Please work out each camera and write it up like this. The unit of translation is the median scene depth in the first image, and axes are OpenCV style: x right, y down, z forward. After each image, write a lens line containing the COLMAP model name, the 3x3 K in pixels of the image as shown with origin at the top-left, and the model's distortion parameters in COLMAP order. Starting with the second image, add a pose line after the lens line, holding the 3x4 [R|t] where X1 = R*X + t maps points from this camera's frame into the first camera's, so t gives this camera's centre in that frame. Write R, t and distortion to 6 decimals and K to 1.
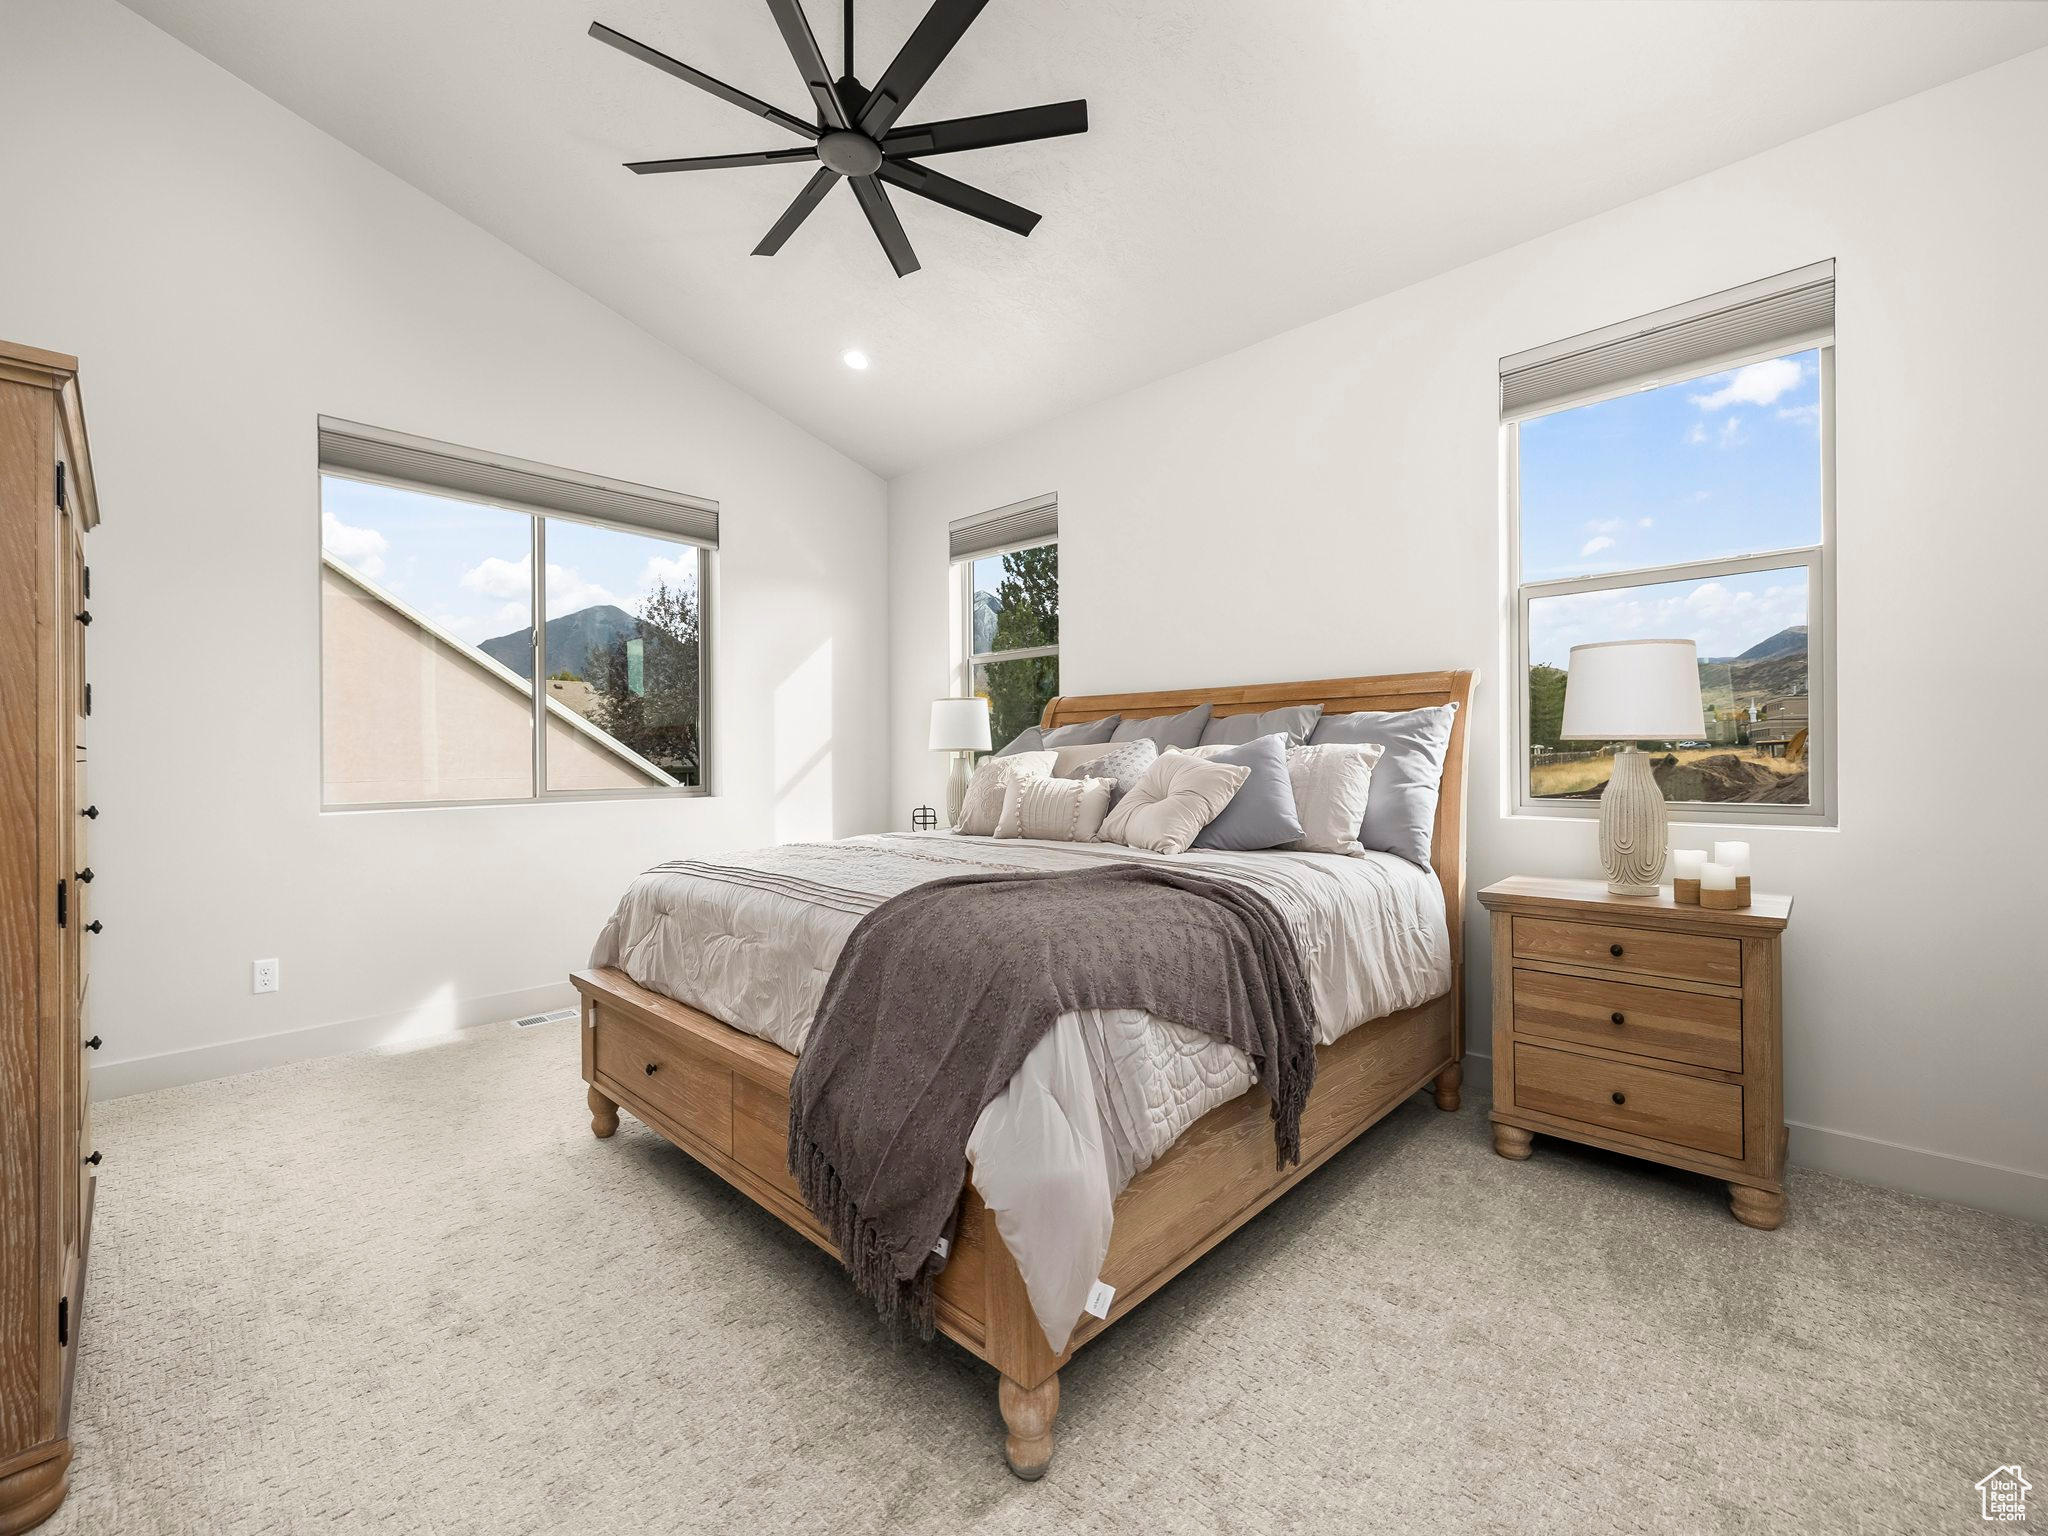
lens RADIAL K [[865.3, 0, 1024.0], [0, 865.3, 768.0], [0, 0, 1]] dist [0.000947, 0.000172]
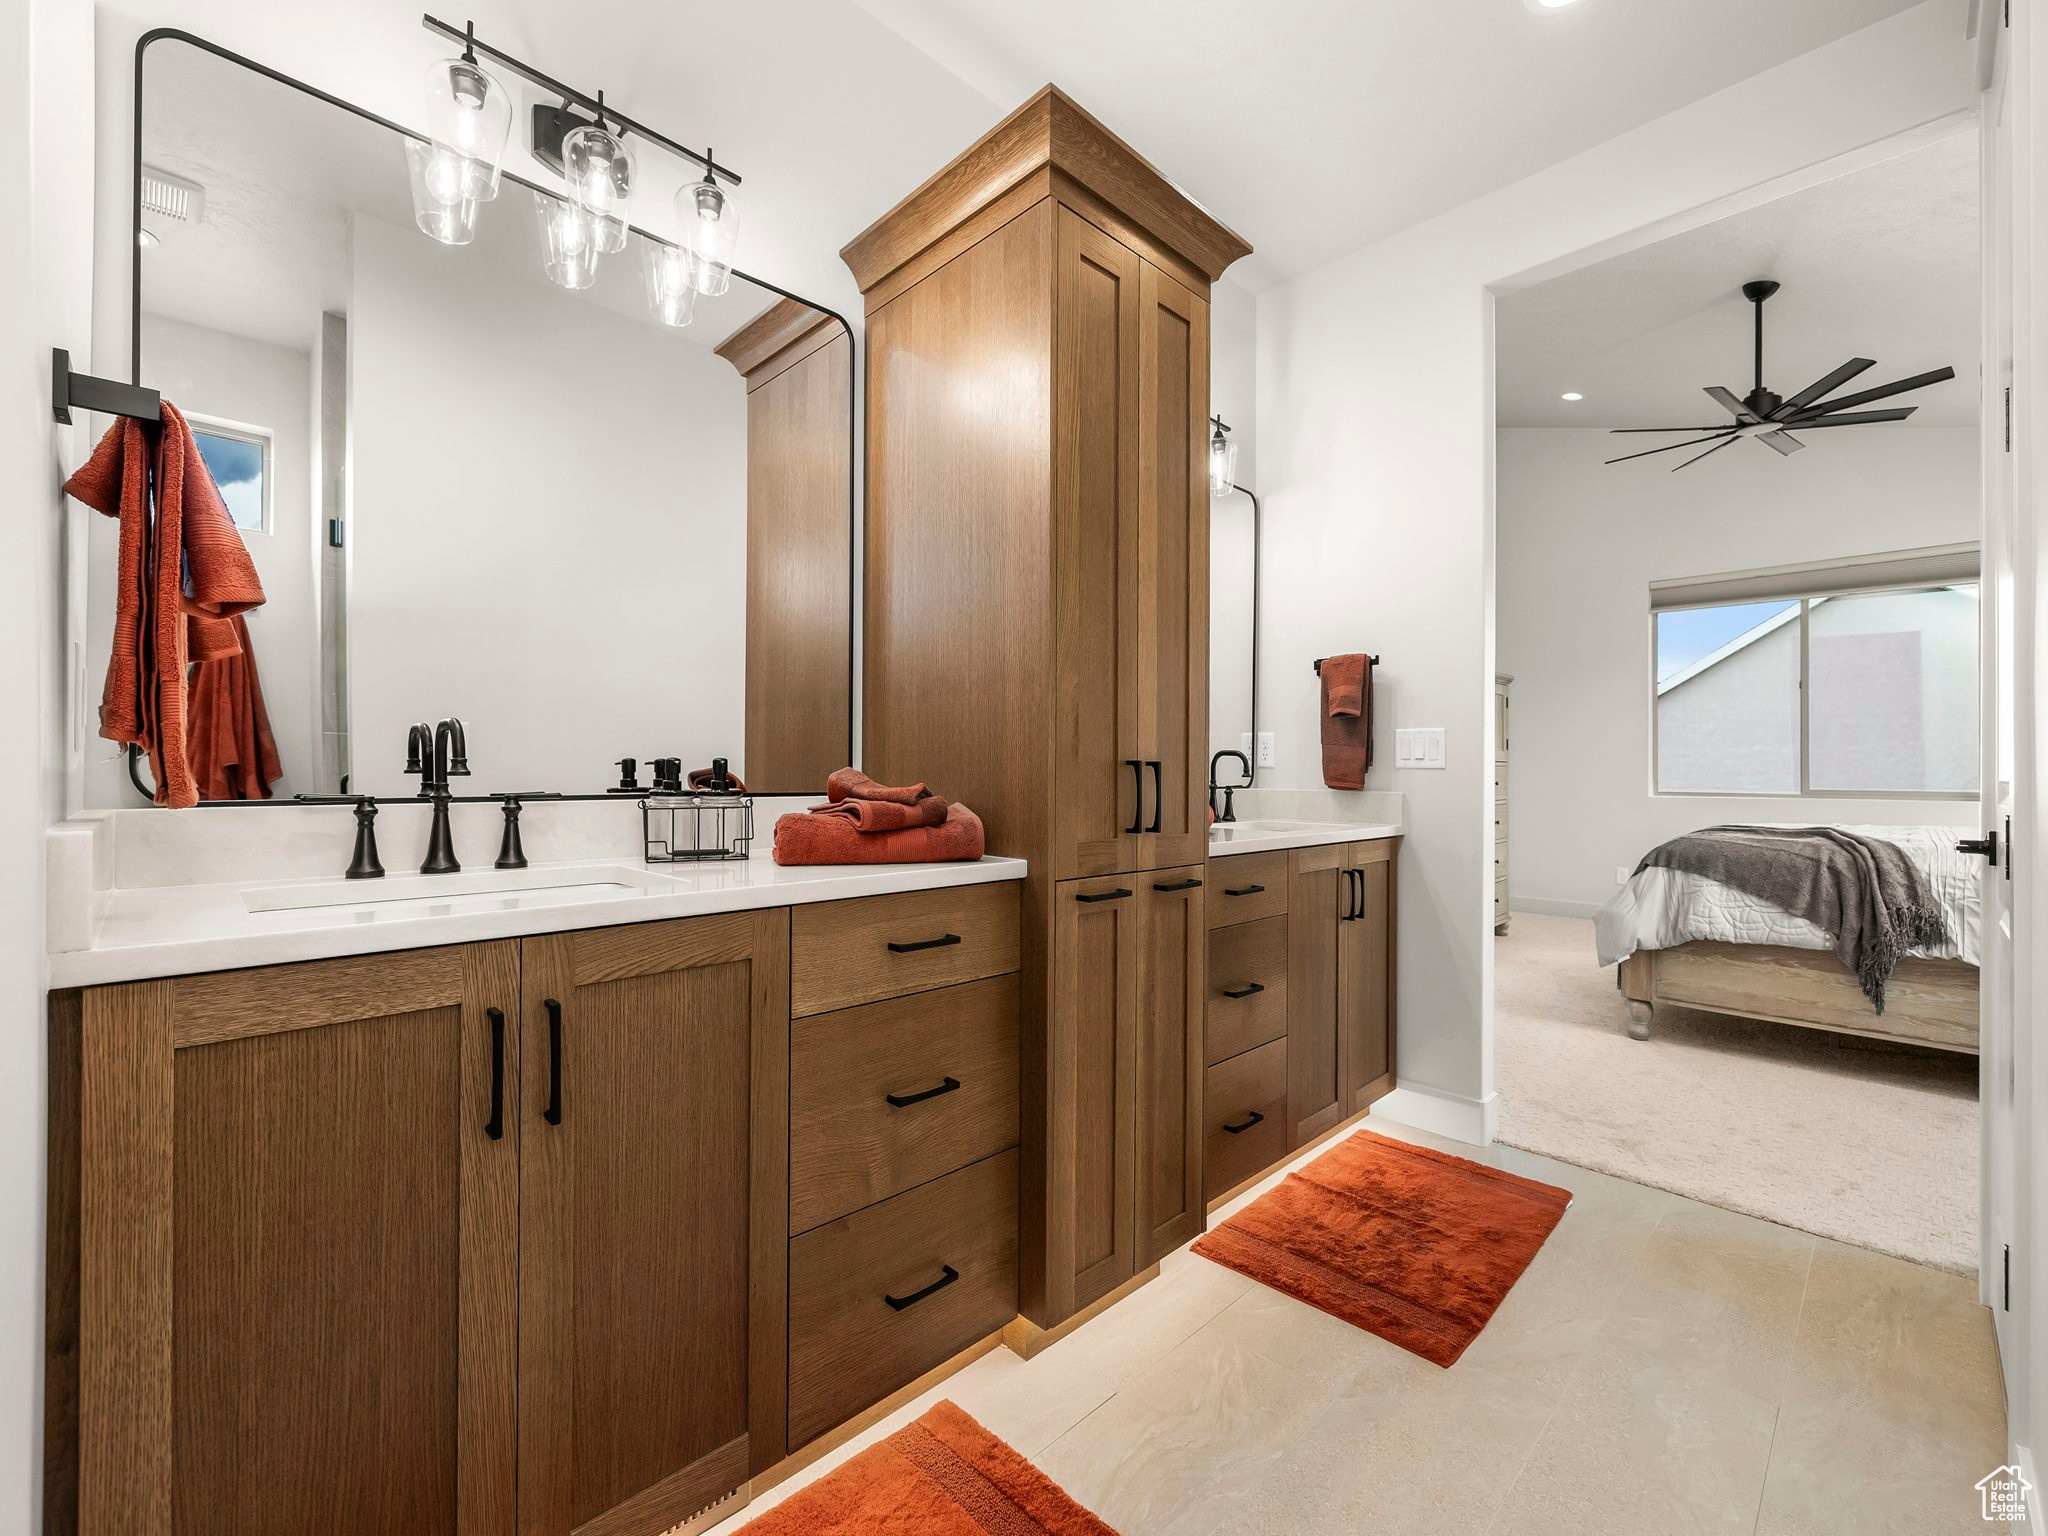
lens RADIAL K [[865.3, 0, 1024.0], [0, 865.3, 768.0], [0, 0, 1]] dist [0.000947, 0.000172]
pose [[-0.021907, 0.001238, -0.999759, 1.859518], [-0.017117, 0.999852, 0.001614, 0.023053], [0.999613, 0.017148, -0.021883, -0.545684]]
